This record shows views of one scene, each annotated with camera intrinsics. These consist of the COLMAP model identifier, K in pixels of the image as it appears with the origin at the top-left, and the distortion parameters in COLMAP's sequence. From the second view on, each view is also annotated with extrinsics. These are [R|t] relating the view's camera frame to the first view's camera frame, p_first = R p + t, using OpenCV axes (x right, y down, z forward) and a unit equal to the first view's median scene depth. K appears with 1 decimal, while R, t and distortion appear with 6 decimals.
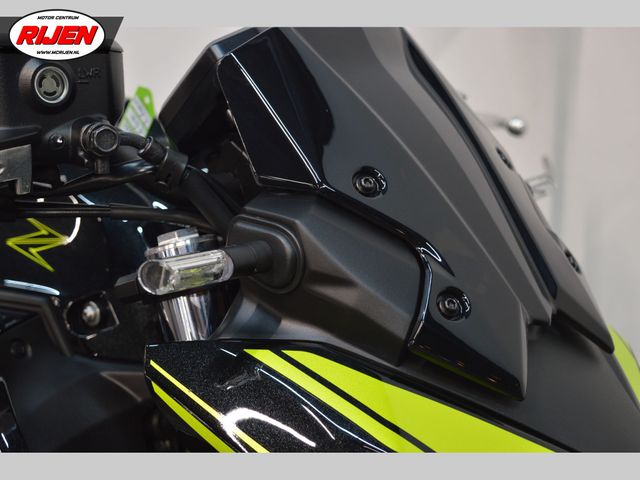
lens RADIAL K [[1114.3, 0, 320.0], [0, 1114.3, 240.0], [0, 0, 1]] dist [0.003921, 0.020917]
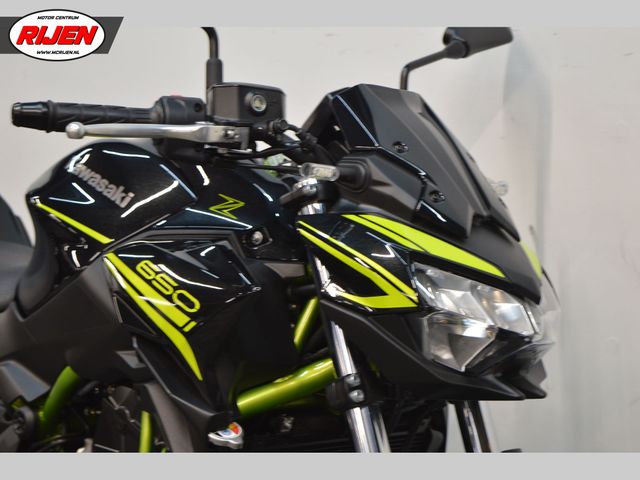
lens RADIAL K [[1341.1, 0, 320.0], [0, 1341.1, 240.0], [0, 0, 1]] dist [0.016401, 0.017269]
pose [[0.998734, 0.018259, -0.046868, 0.014161], [-0.027657, 0.977635, -0.208483, 0.683624], [0.042013, 0.209515, 0.976902, -1.561056]]
